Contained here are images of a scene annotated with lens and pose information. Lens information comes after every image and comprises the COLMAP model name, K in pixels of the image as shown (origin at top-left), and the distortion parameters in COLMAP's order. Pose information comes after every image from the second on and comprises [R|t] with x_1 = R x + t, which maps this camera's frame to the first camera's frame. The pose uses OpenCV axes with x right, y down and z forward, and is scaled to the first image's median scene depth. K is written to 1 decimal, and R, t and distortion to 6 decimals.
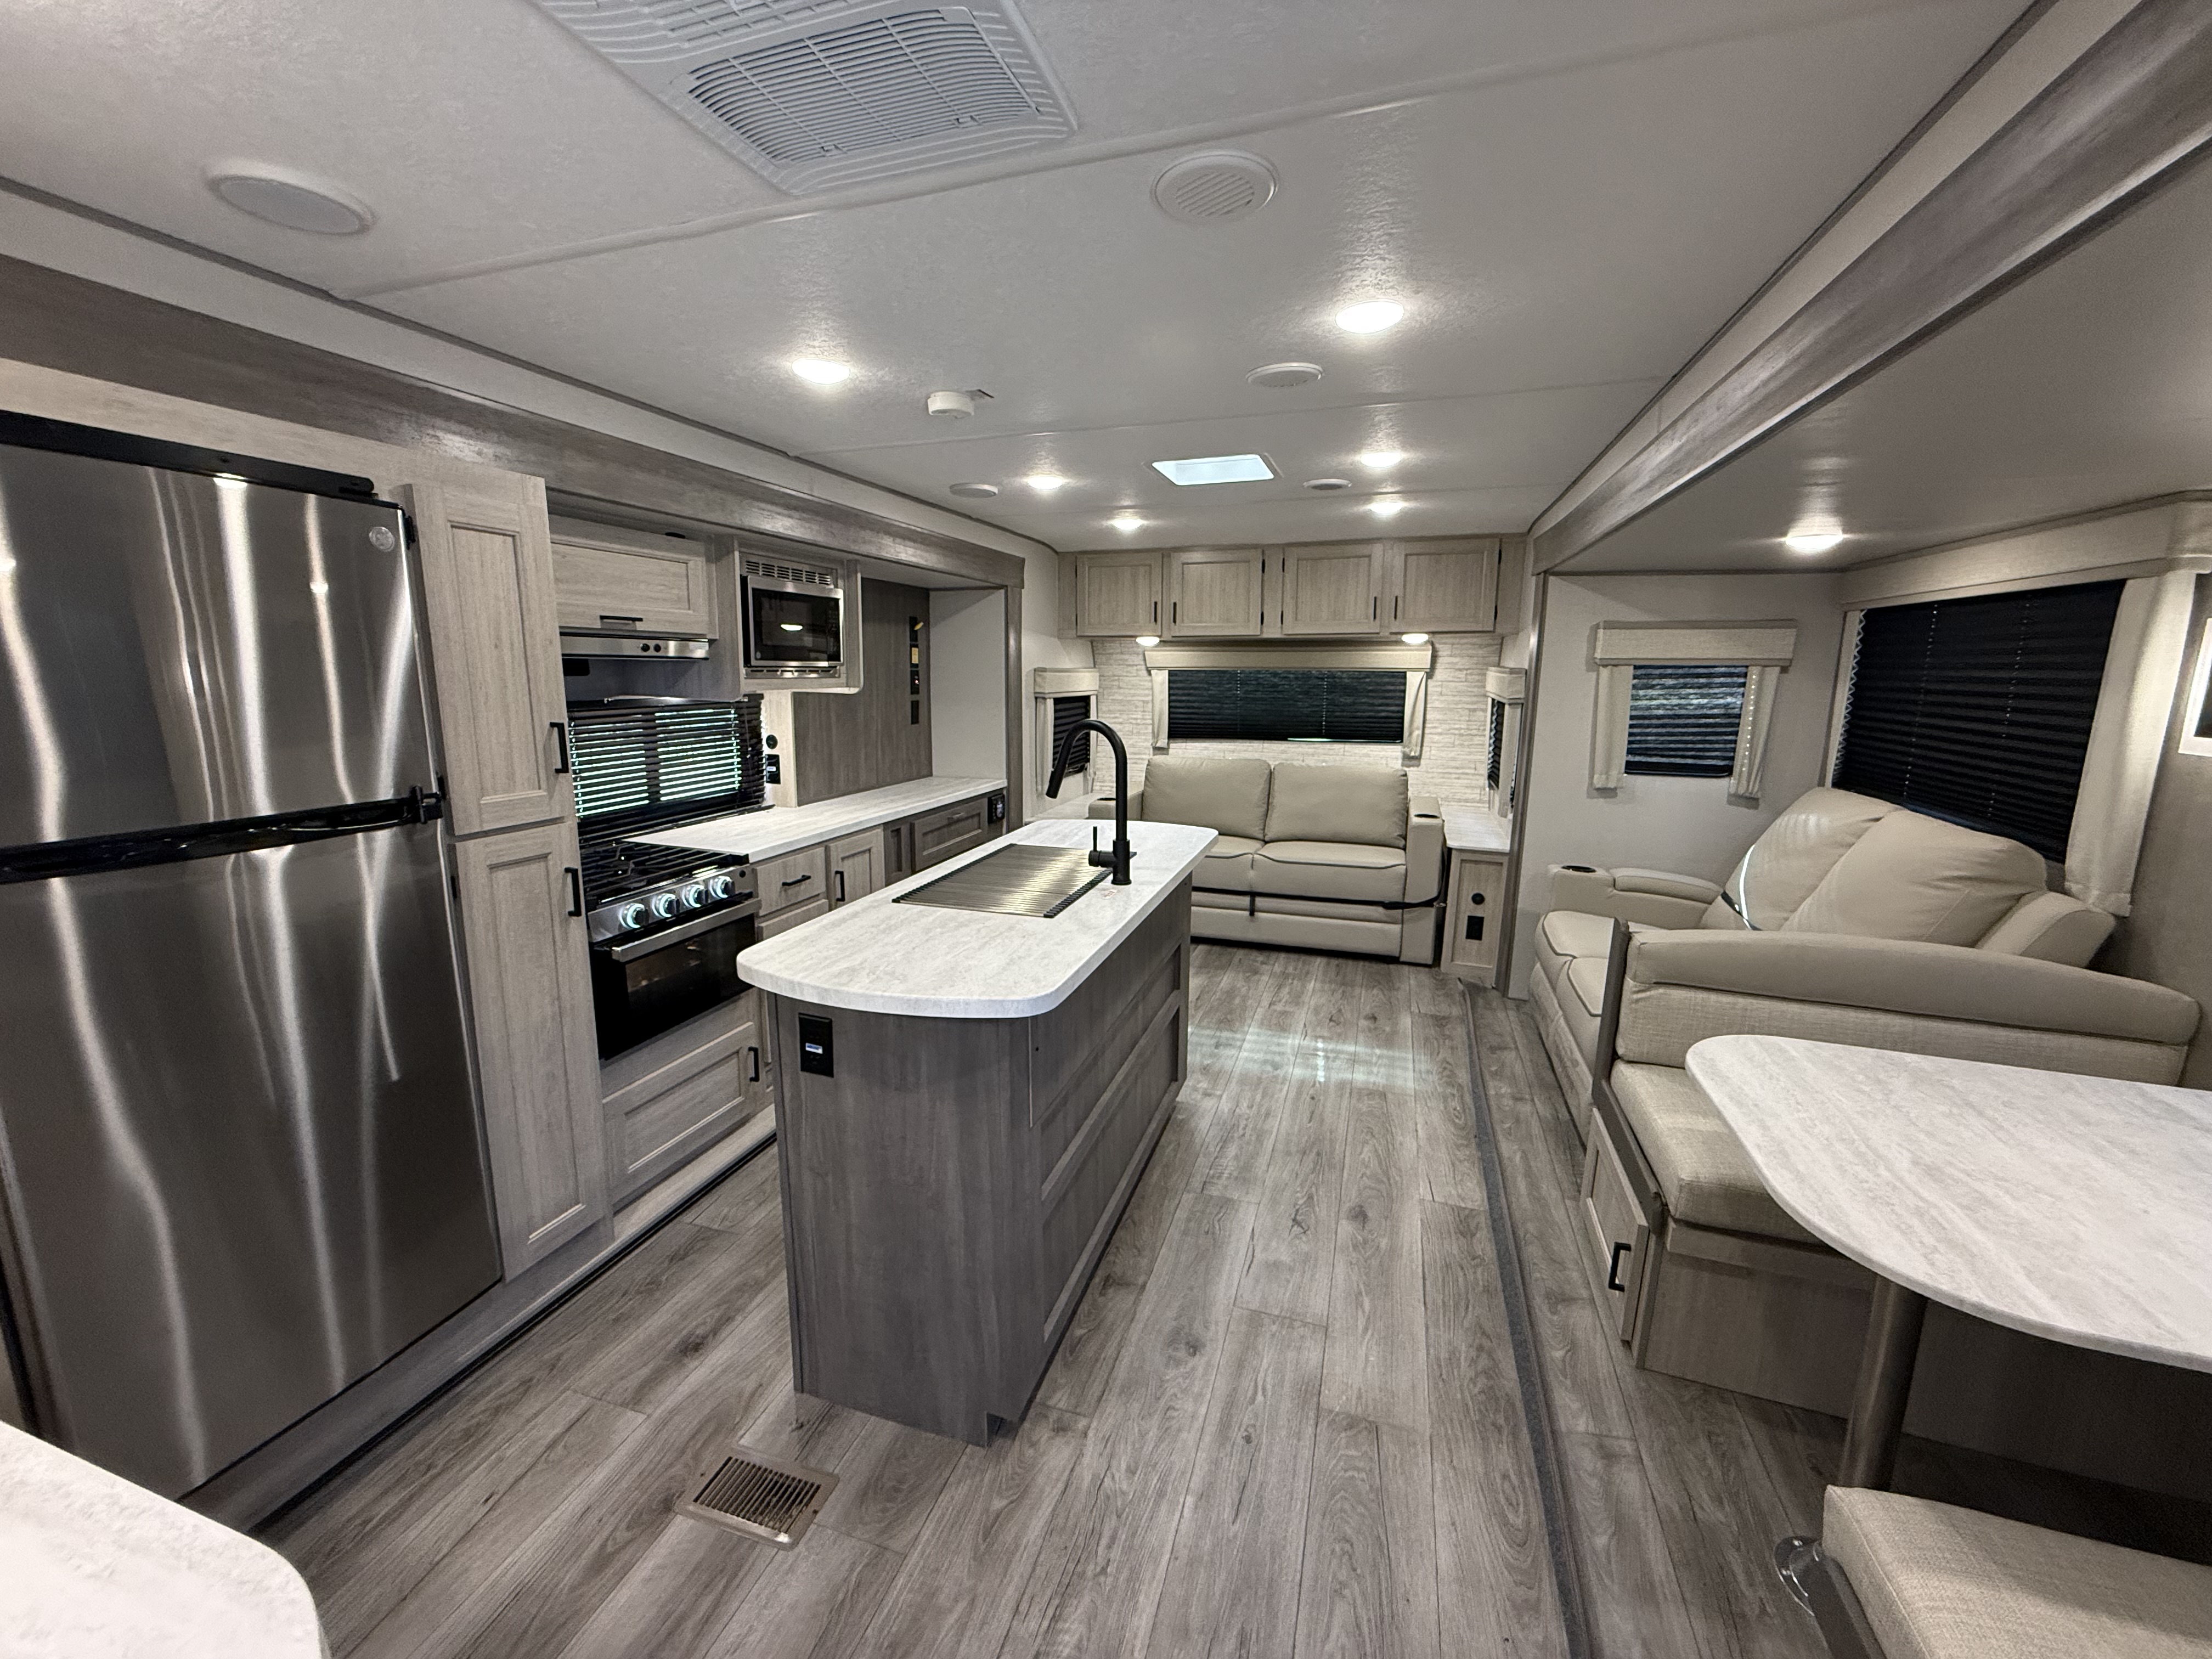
lens RADIAL K [[881.4, 0, 1099.2], [0, 881.4, 828.5], [0, 0, 1]] dist [-0.000209, 0.000248]
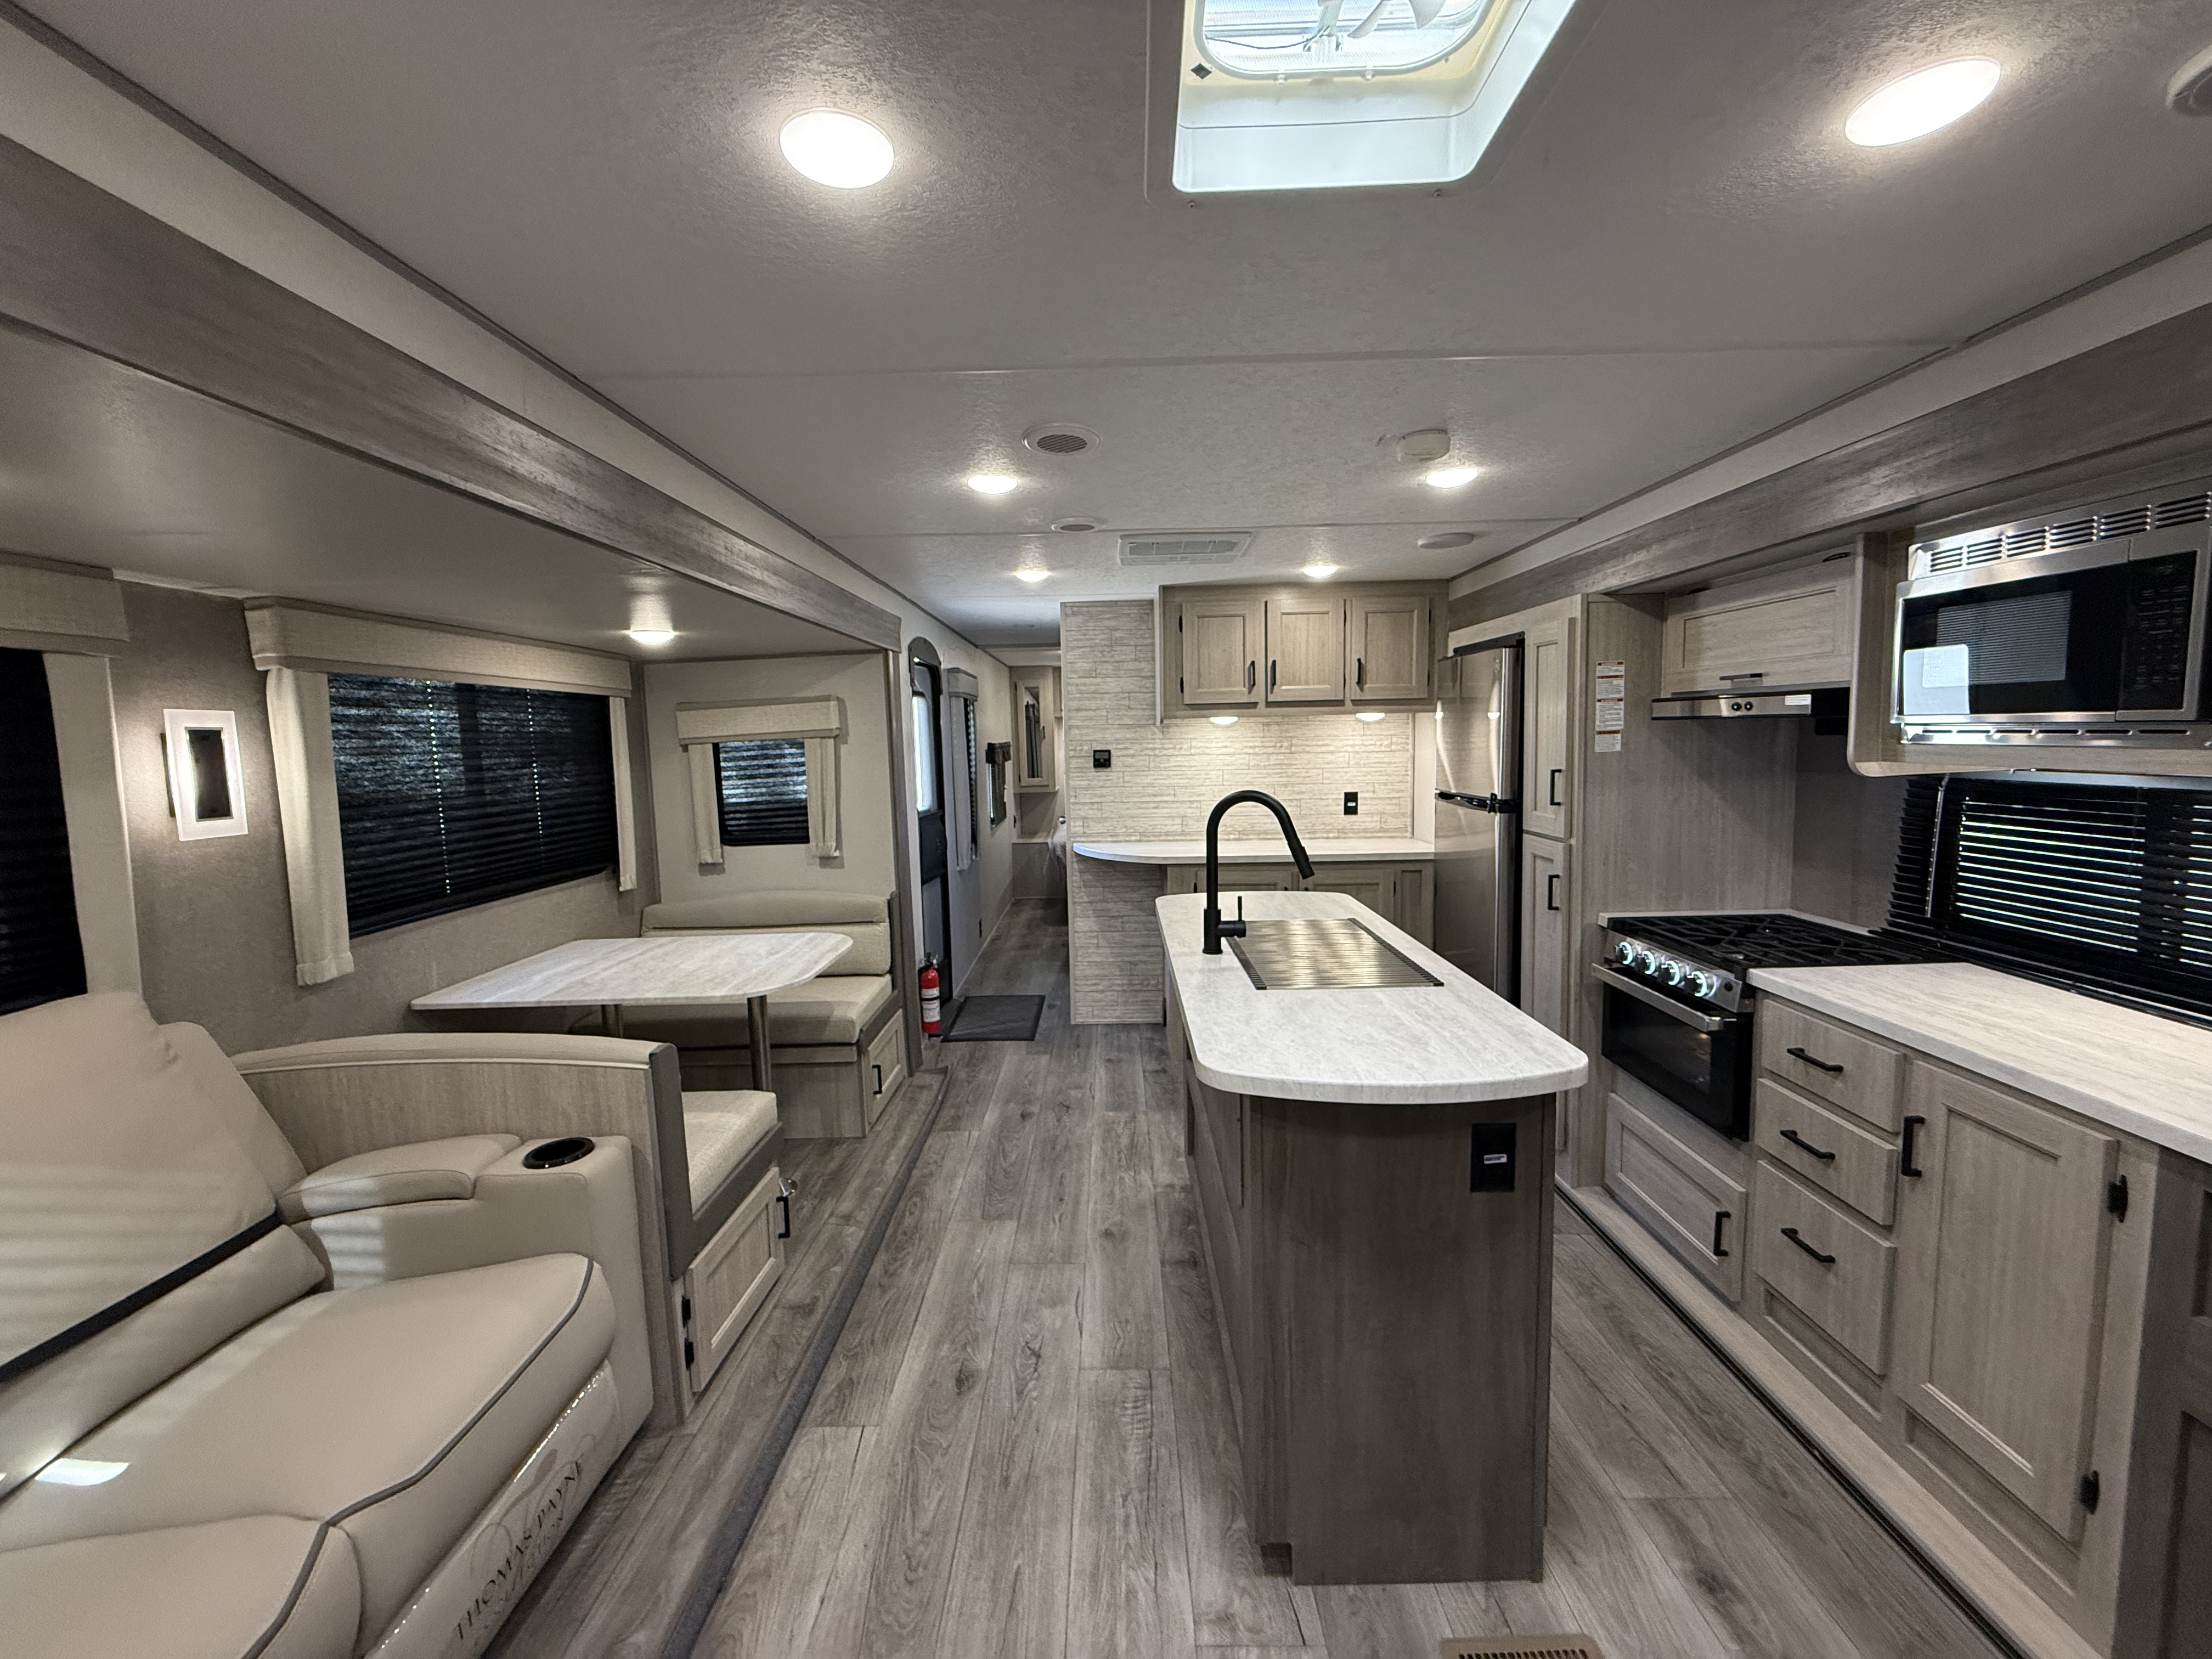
lens RADIAL K [[881.4, 0, 1100.5], [0, 881.4, 828.2], [0, 0, 1]] dist [-0.000209, 0.000248]
pose [[-0.953211, 0.049033, -0.298303, 0.281704], [-0.036457, 0.960912, 0.274444, -0.219961], [0.300099, 0.272479, -0.914164, 1.183506]]
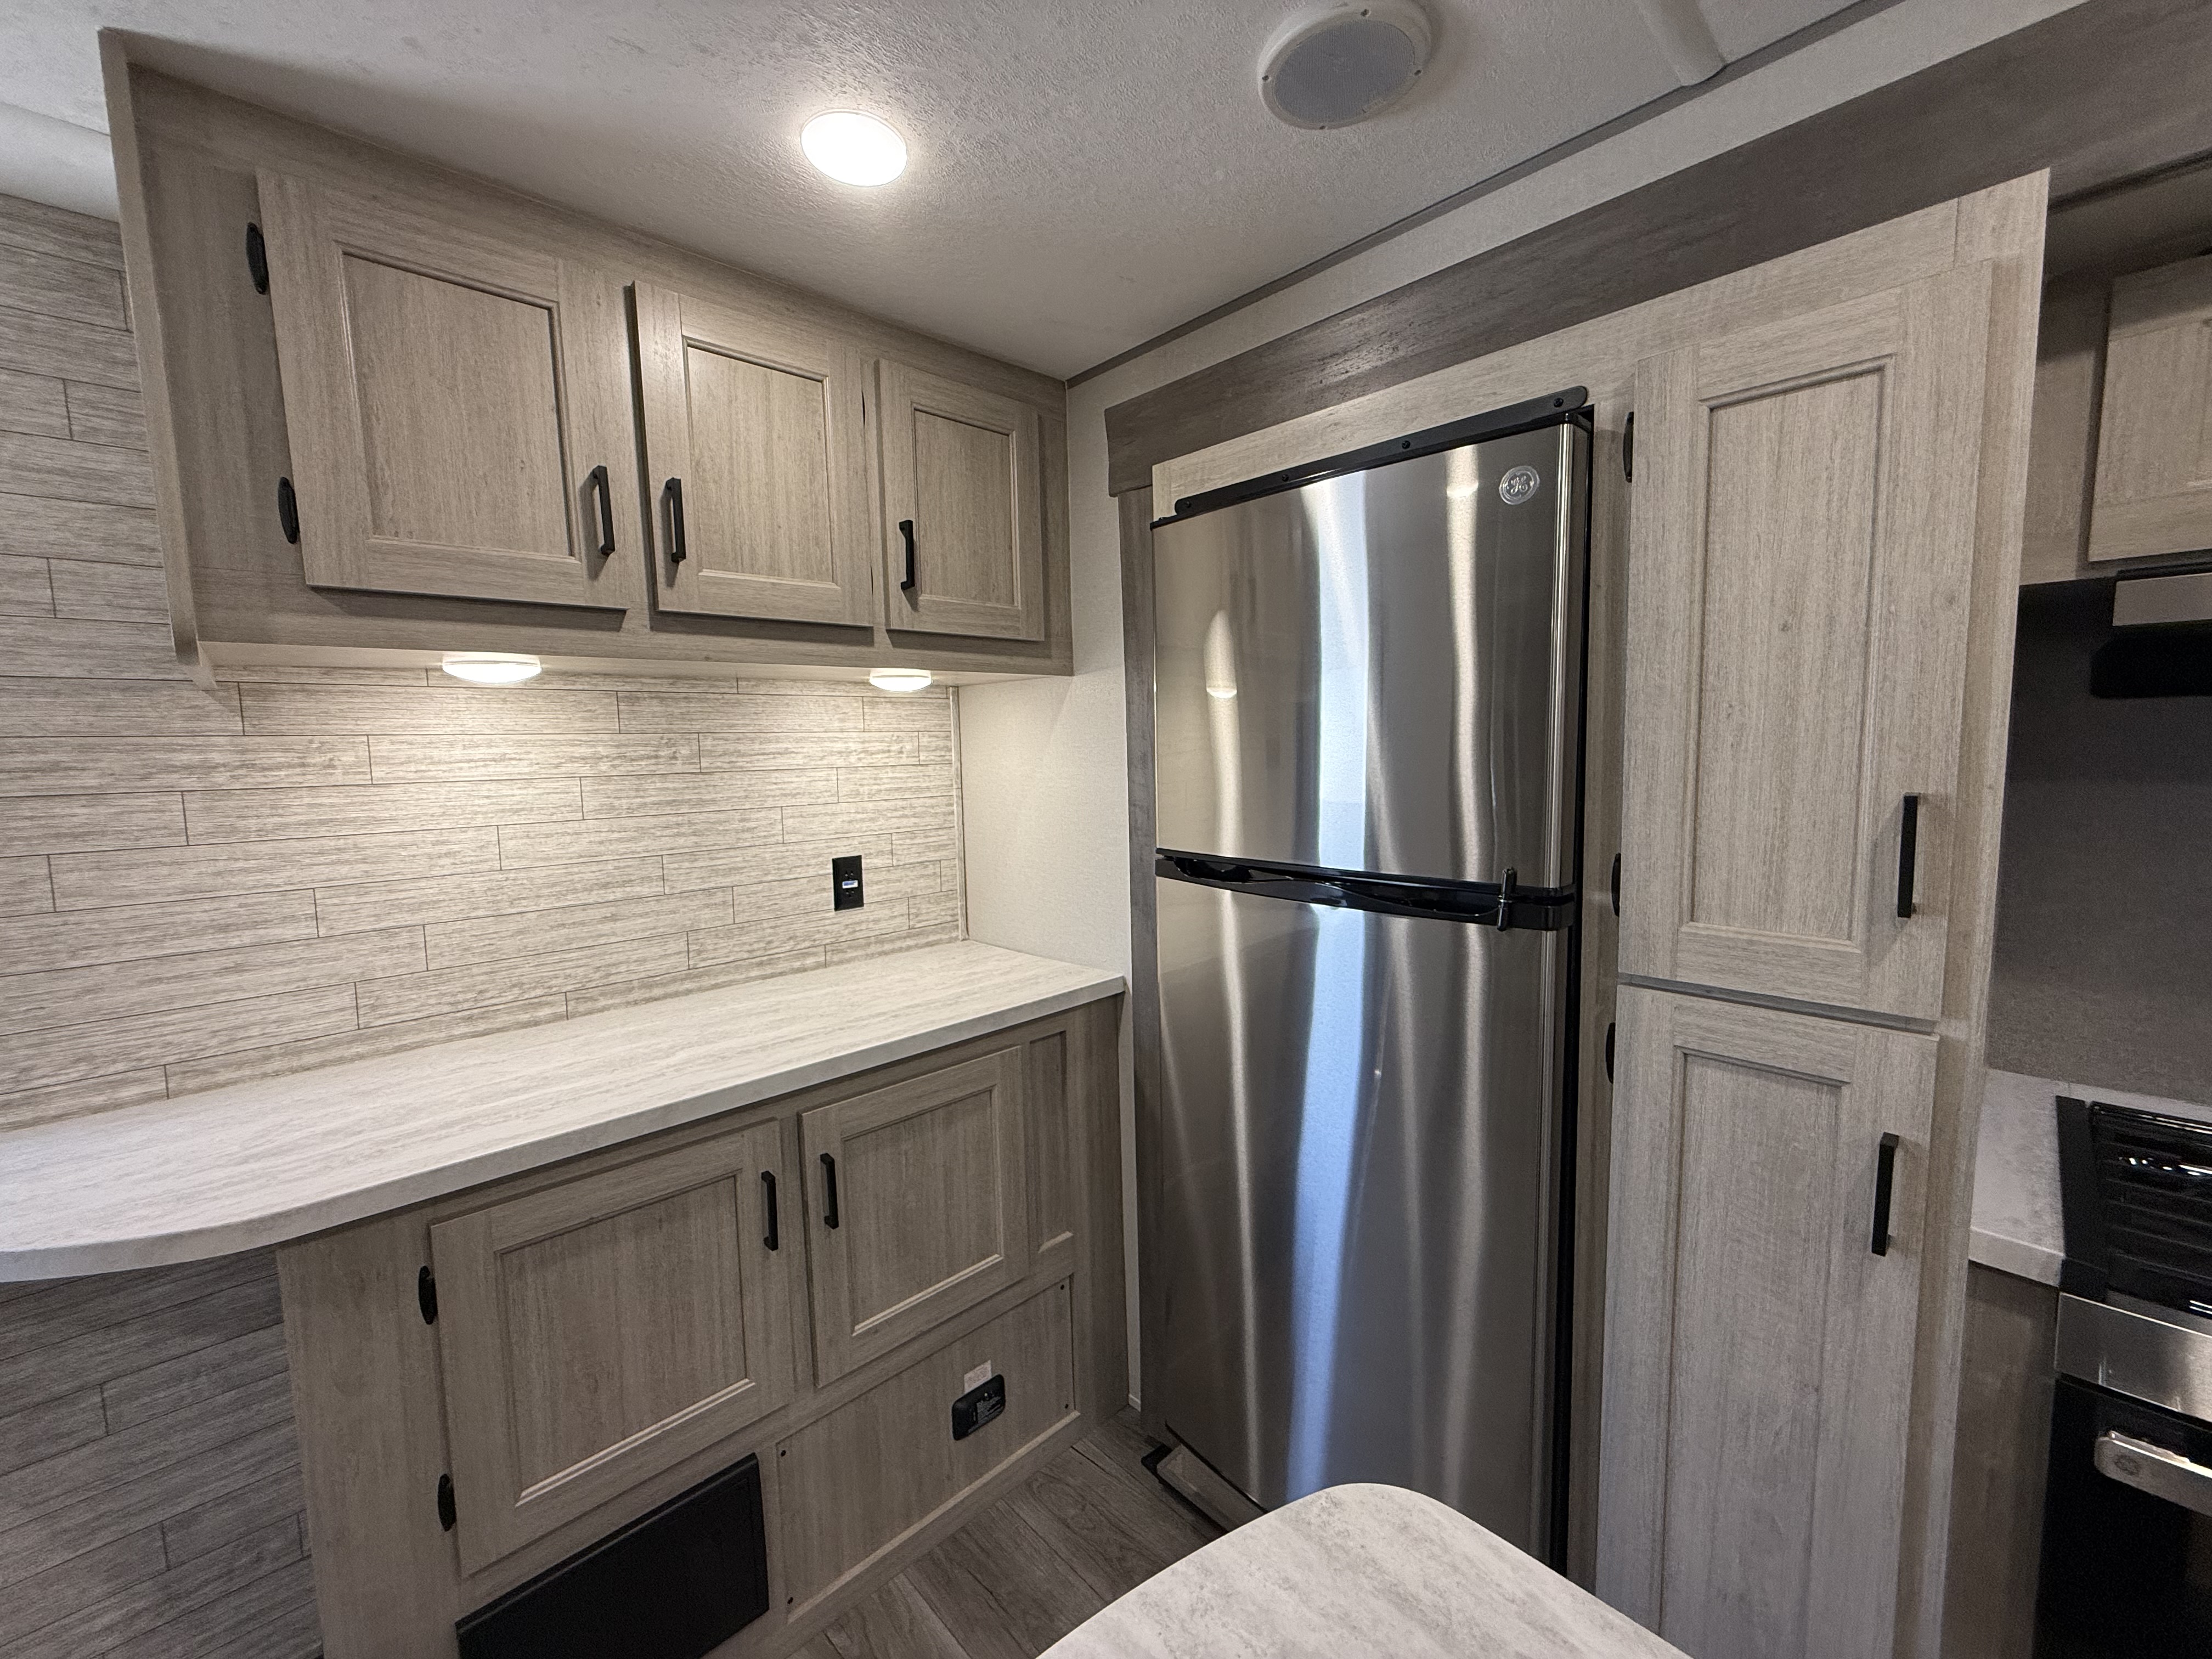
lens RADIAL K [[881.4, 0, 1111.1], [0, 881.4, 829.0], [0, 0, 1]] dist [-0.000209, 0.000248]
pose [[-0.471741, 0.093439, -0.876772, -0.041347], [-0.138626, 0.974144, 0.178402, -0.071715], [0.870772, 0.205703, -0.446591, 0.488021]]
